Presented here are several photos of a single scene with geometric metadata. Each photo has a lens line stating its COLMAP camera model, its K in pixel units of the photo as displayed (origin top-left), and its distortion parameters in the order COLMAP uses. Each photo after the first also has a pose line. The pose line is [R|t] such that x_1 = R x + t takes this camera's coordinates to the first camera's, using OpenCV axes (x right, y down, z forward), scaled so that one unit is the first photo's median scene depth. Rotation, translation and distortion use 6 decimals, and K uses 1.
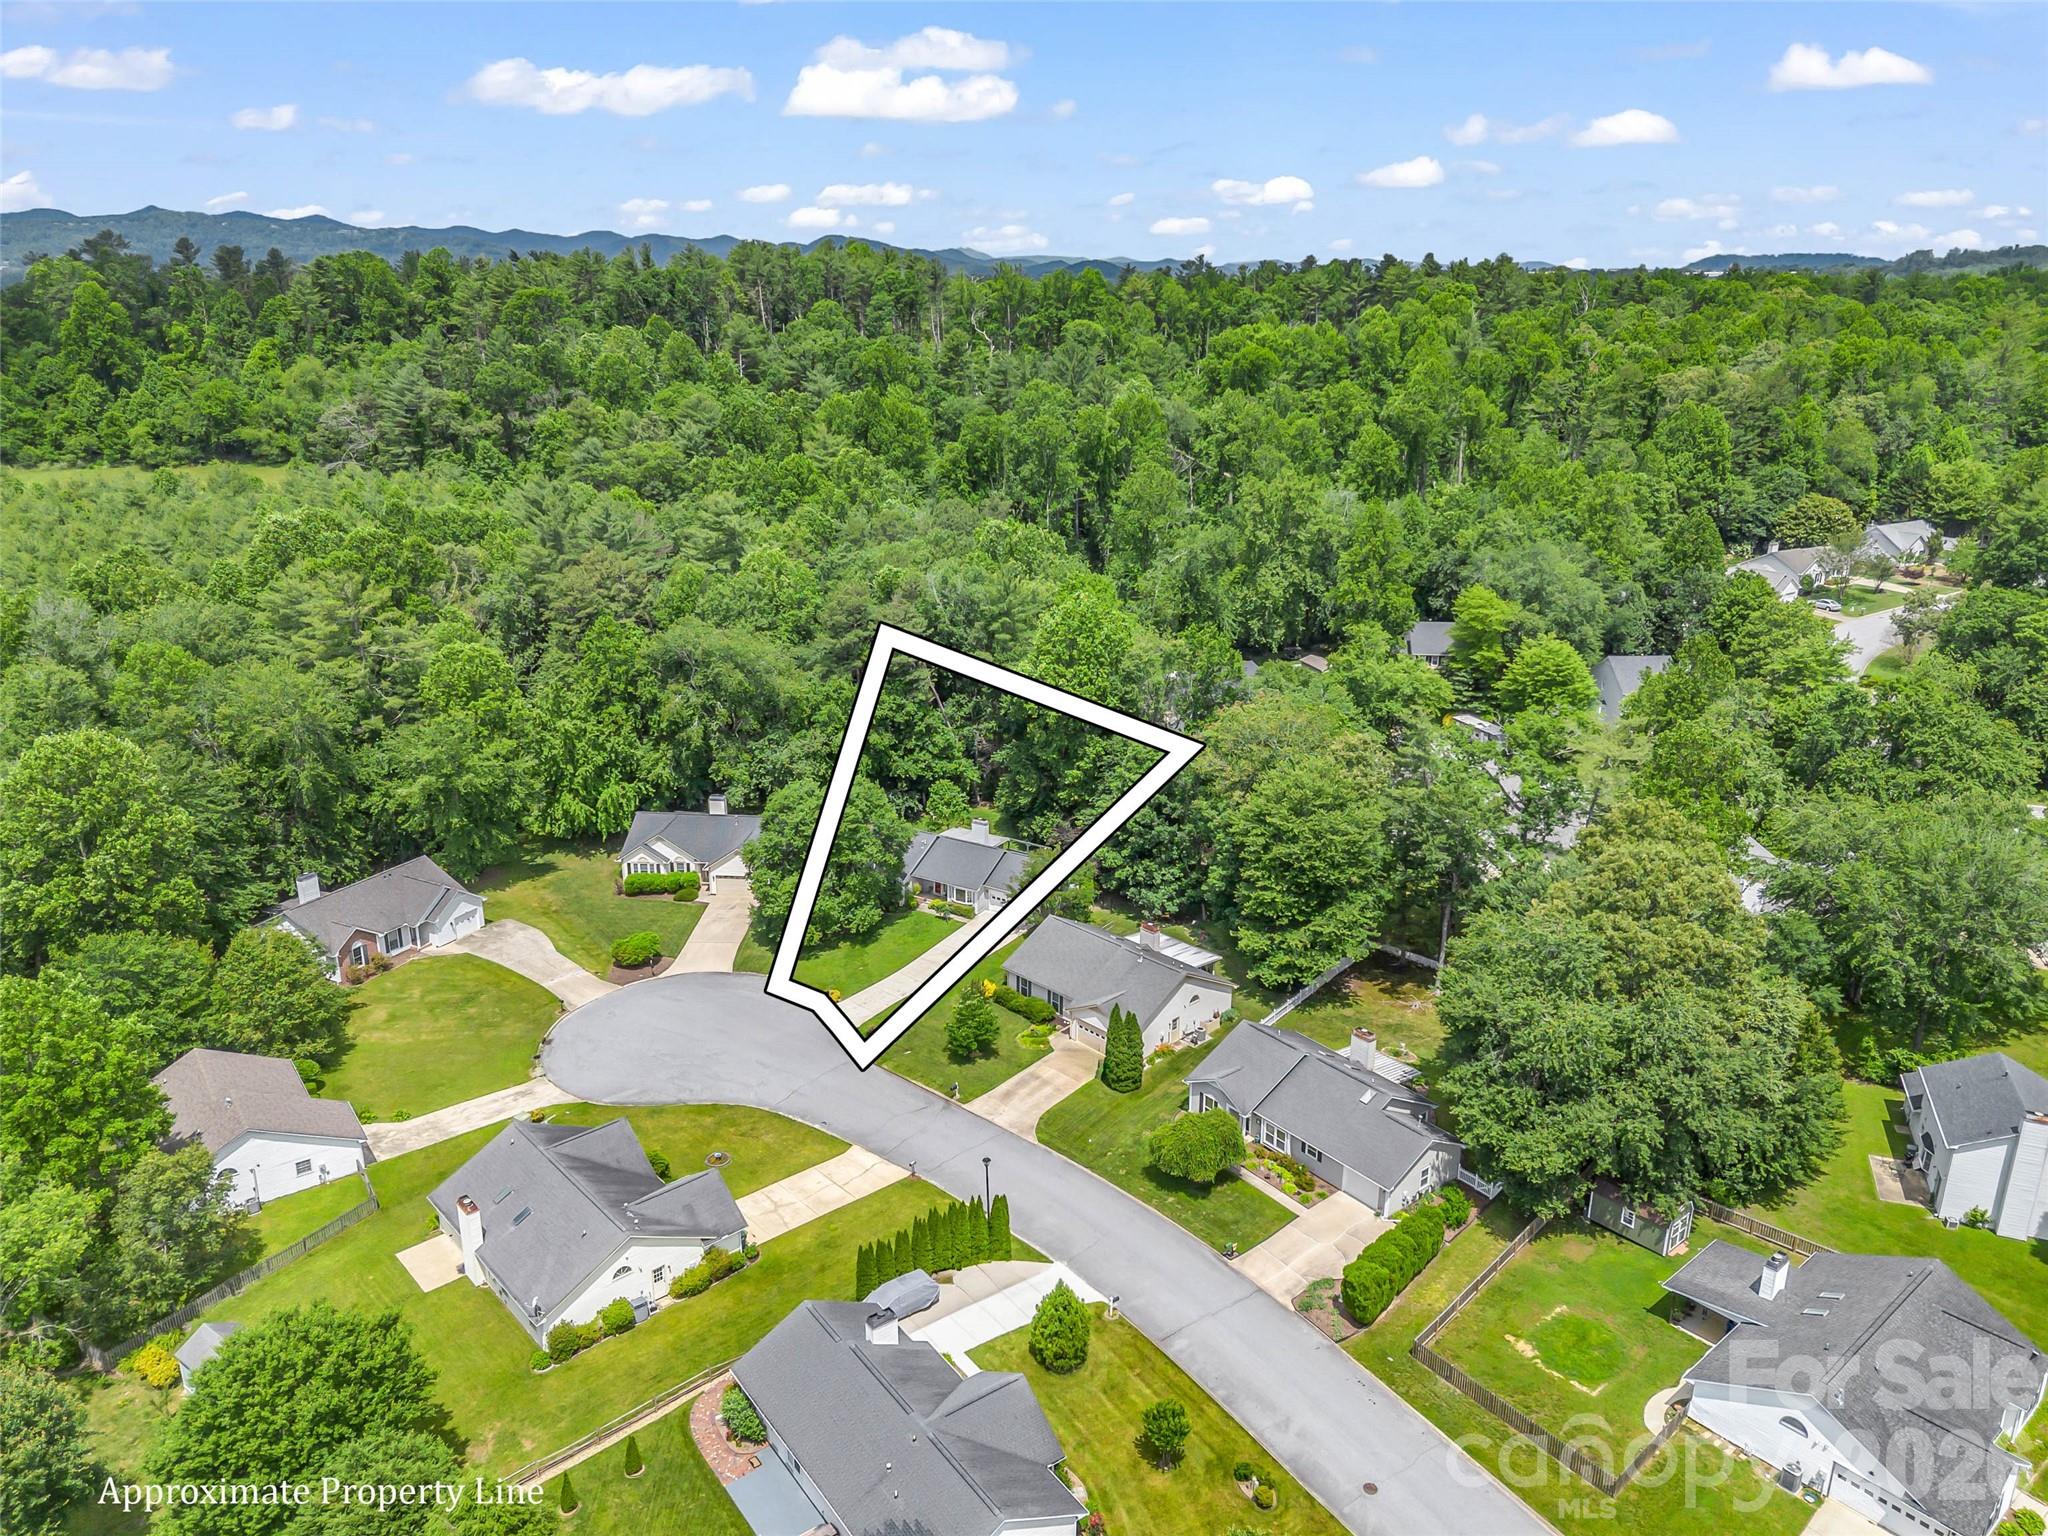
lens RADIAL K [[1438.4, 0, 1024.0], [0, 1438.4, 768.0], [0, 0, 1]] dist [0.095873, -0.103457]
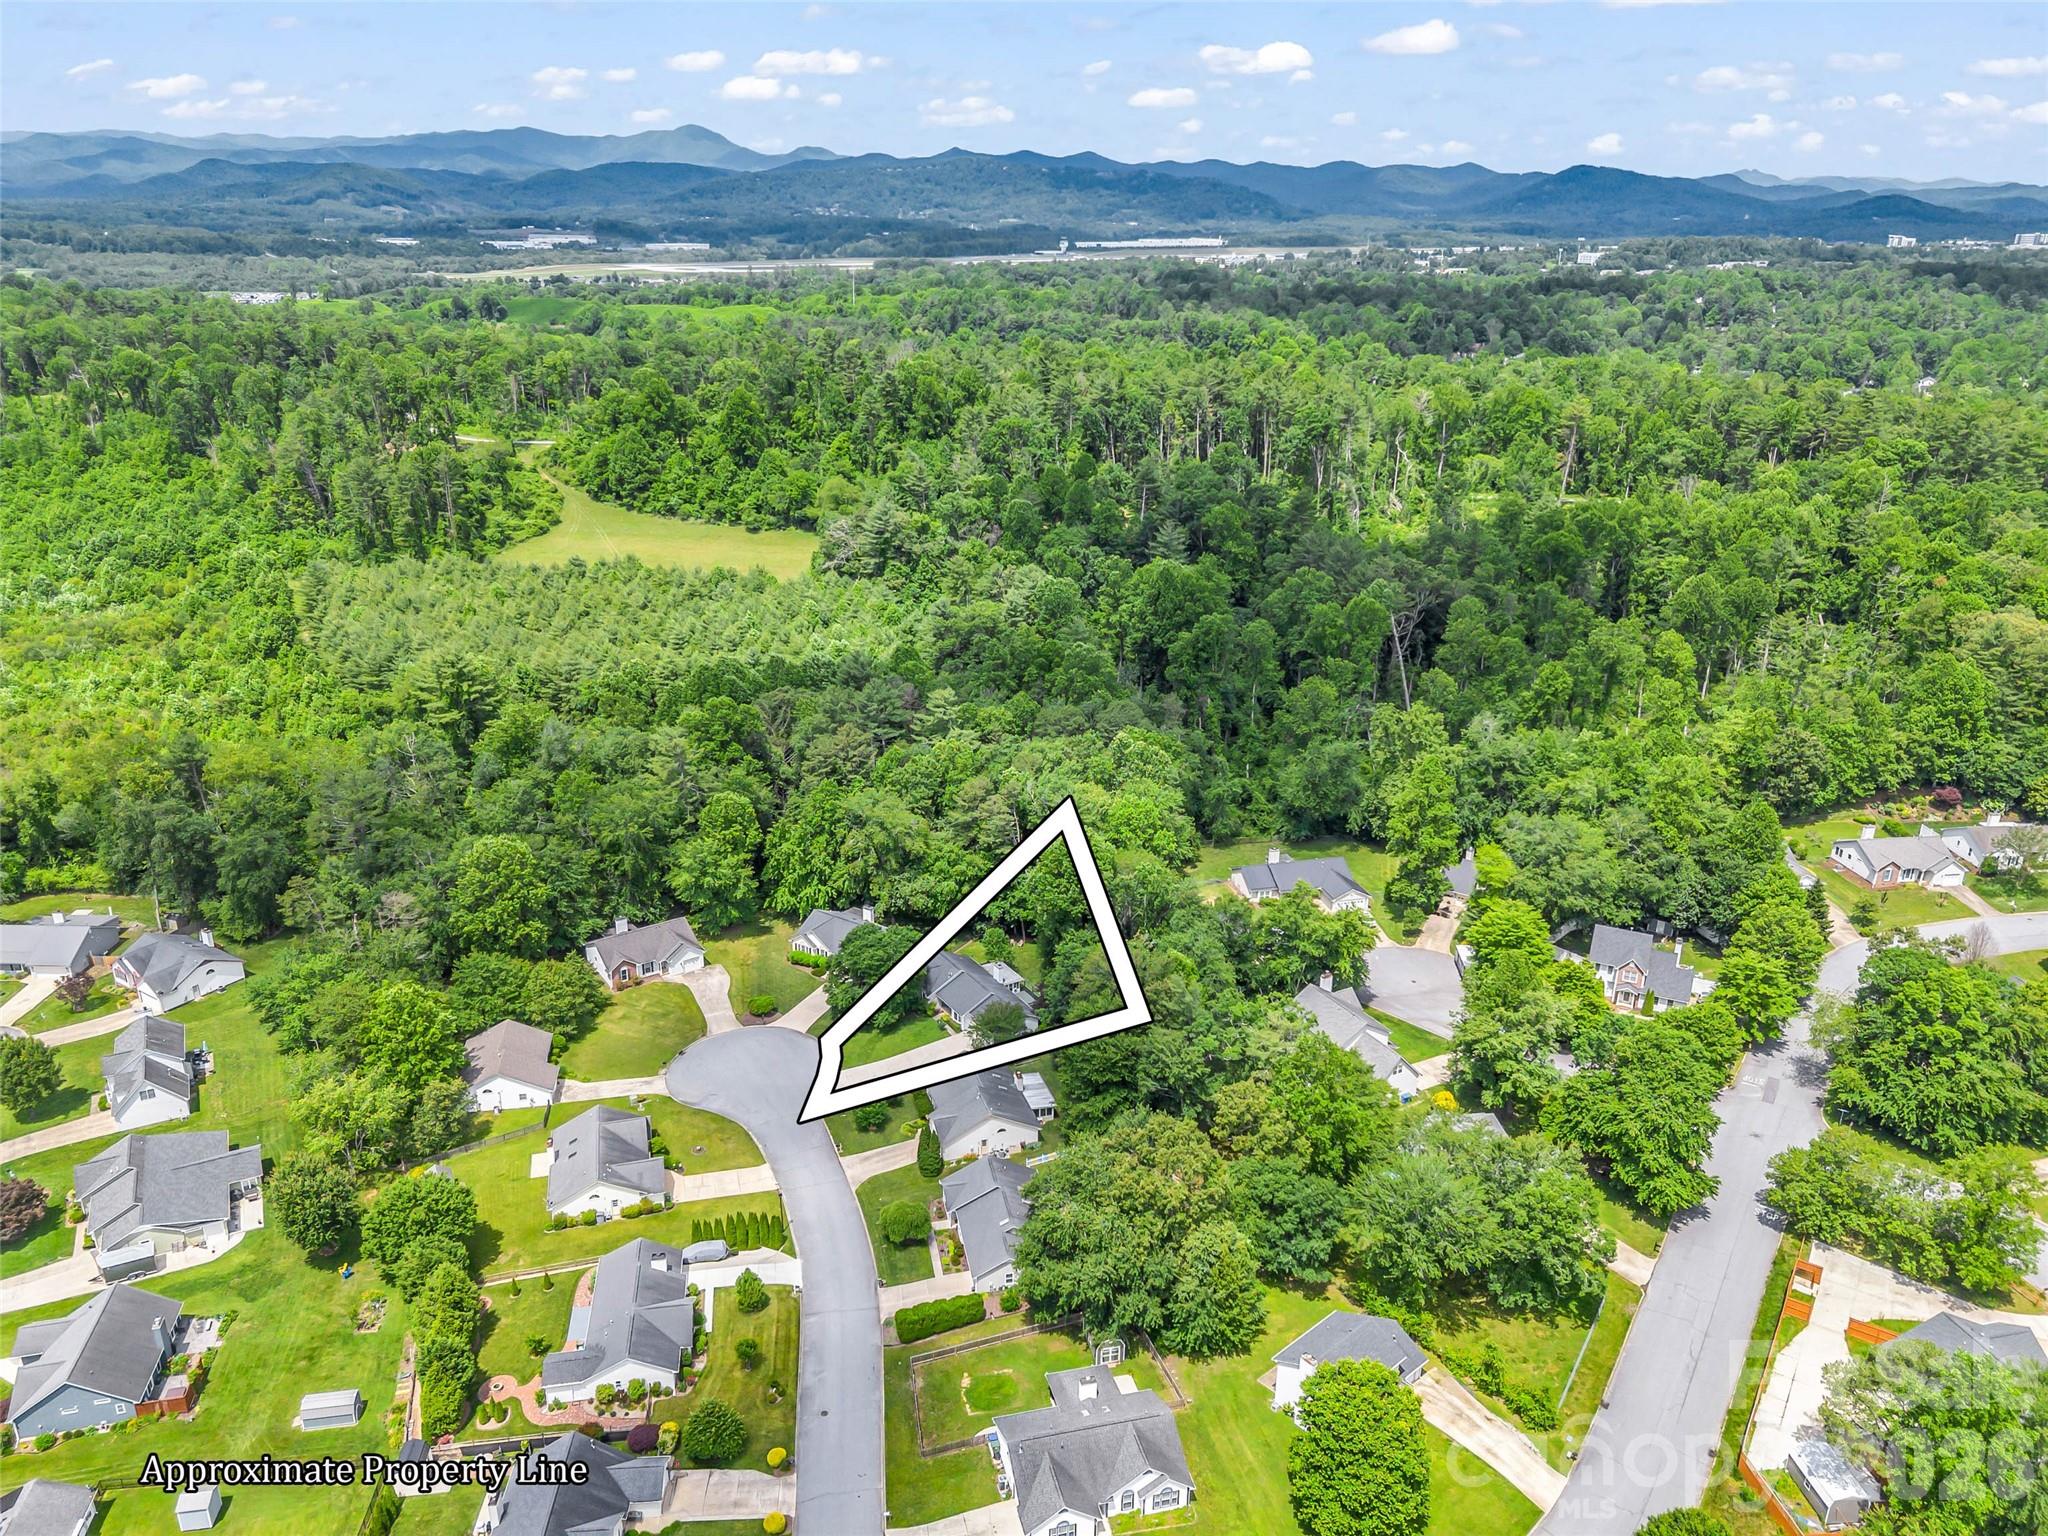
lens RADIAL K [[1438.4, 0, 1024.0], [0, 1438.4, 768.0], [0, 0, 1]] dist [0.095873, -0.103457]
pose [[0.894068, 0.168794, -0.414912, 0.644335], [-0.150858, 0.985637, 0.075901, -0.314354], [0.421764, -0.005268, 0.906690, -0.378337]]
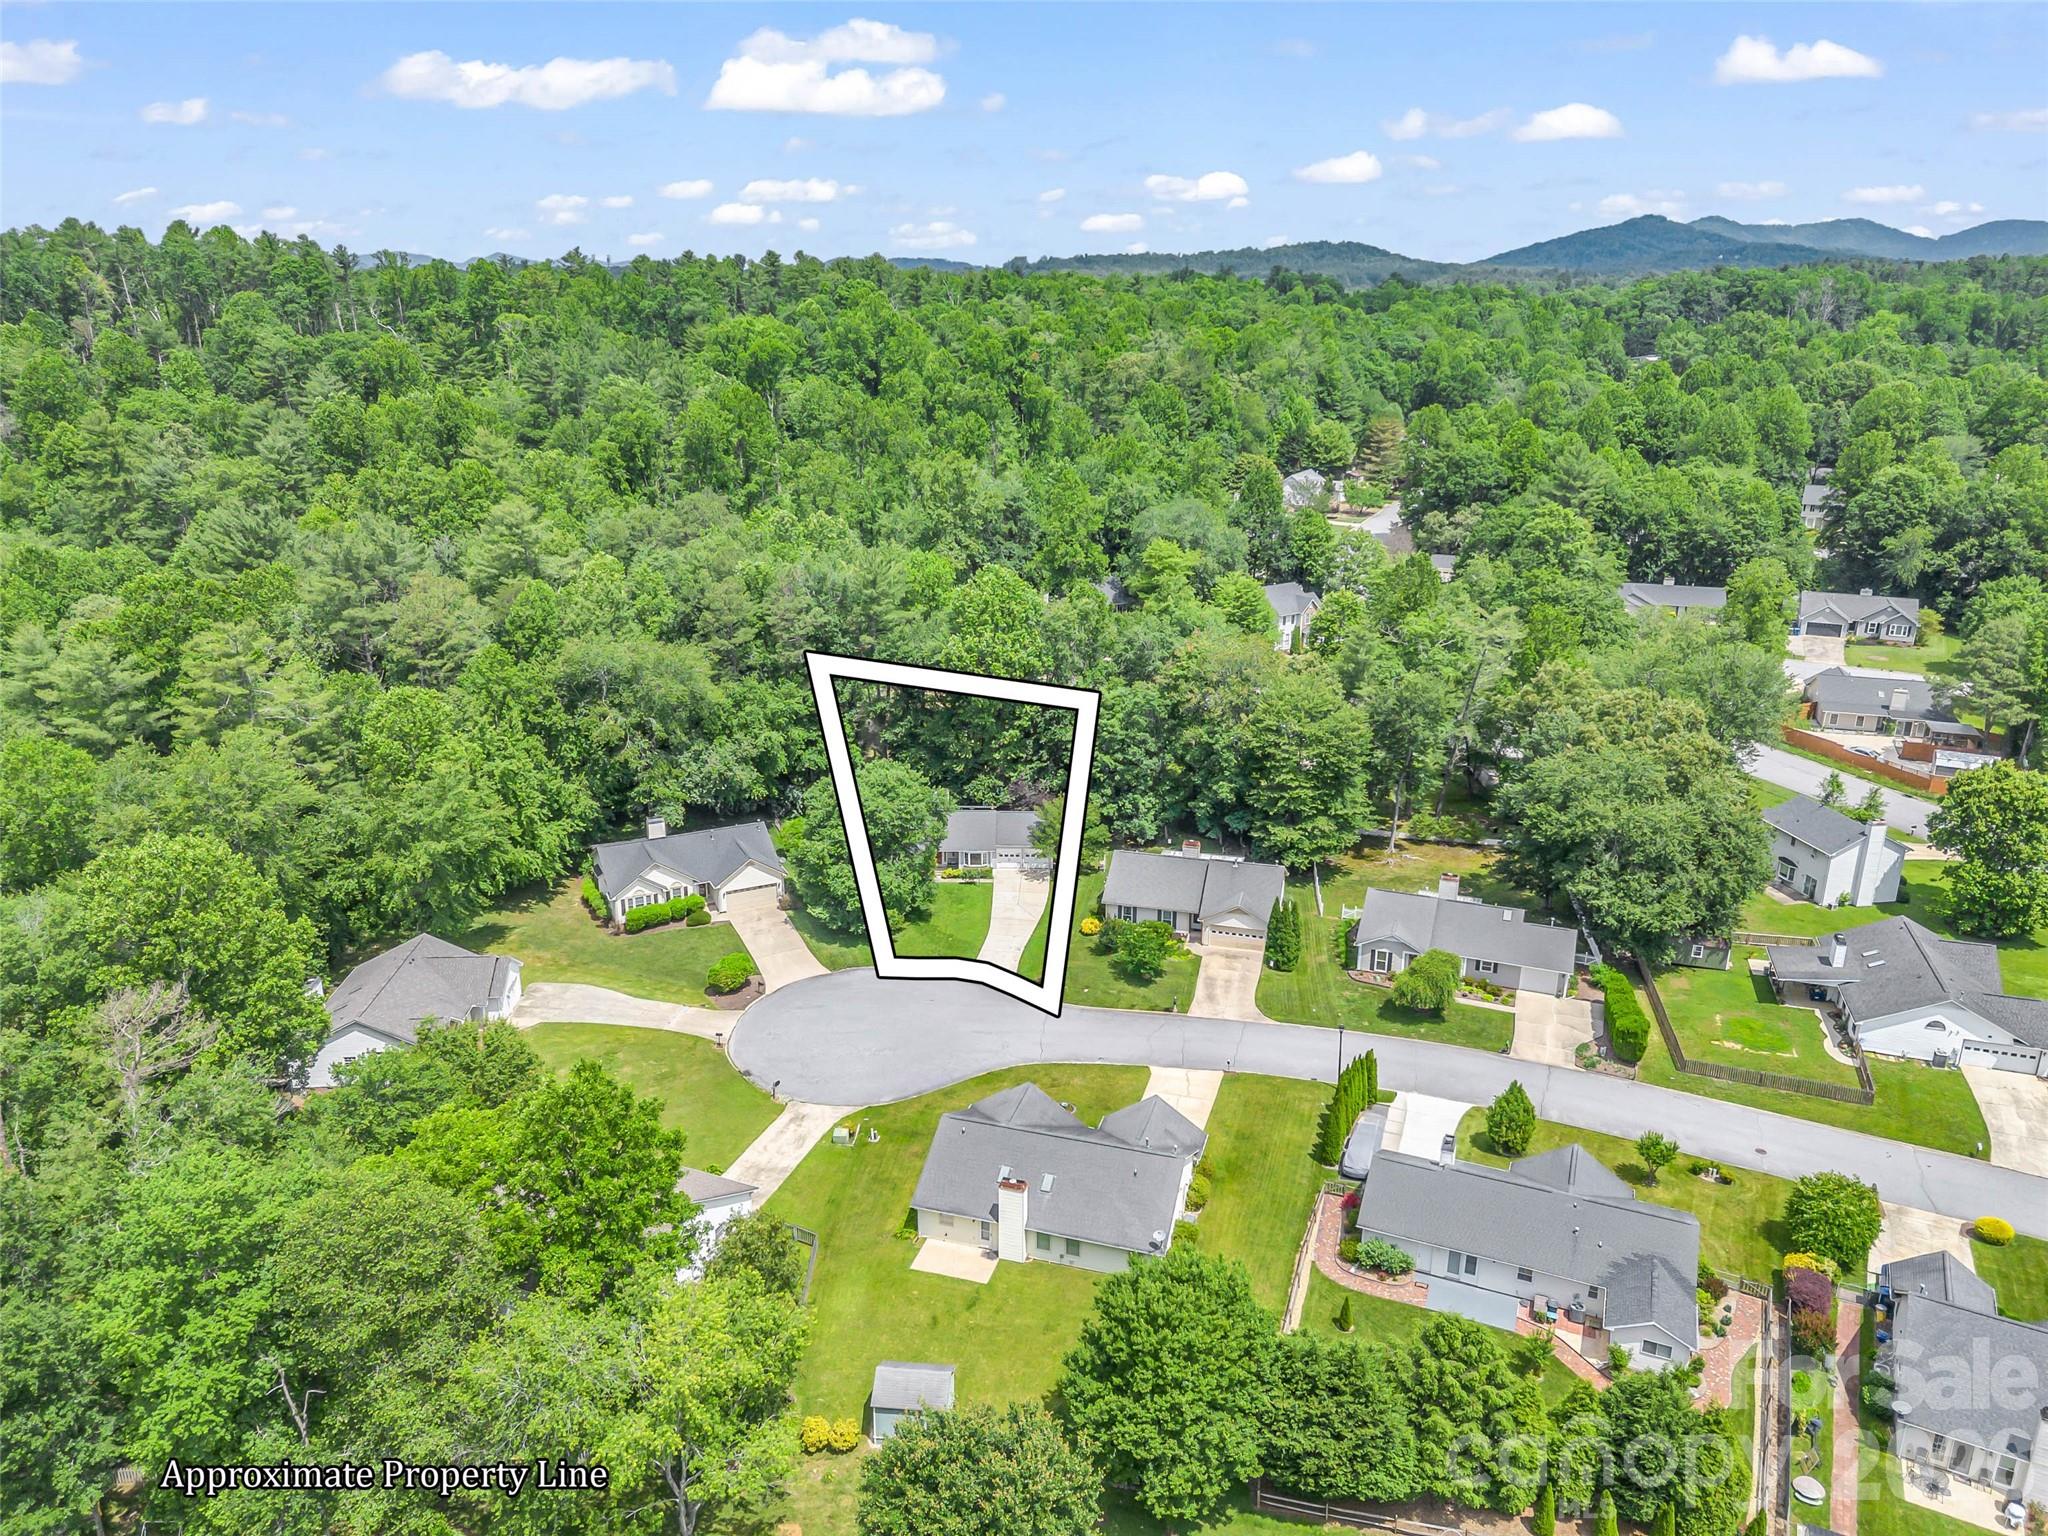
lens RADIAL K [[1455.3, 0, 1024.0], [0, 1455.3, 768.0], [0, 0, 1]] dist [0.041279, 0.000461]
pose [[0.855951, -0.161363, 0.491234, -0.548087], [0.160722, 0.986025, 0.043843, -0.018412], [-0.491444, 0.041425, 0.869924, 0.068381]]
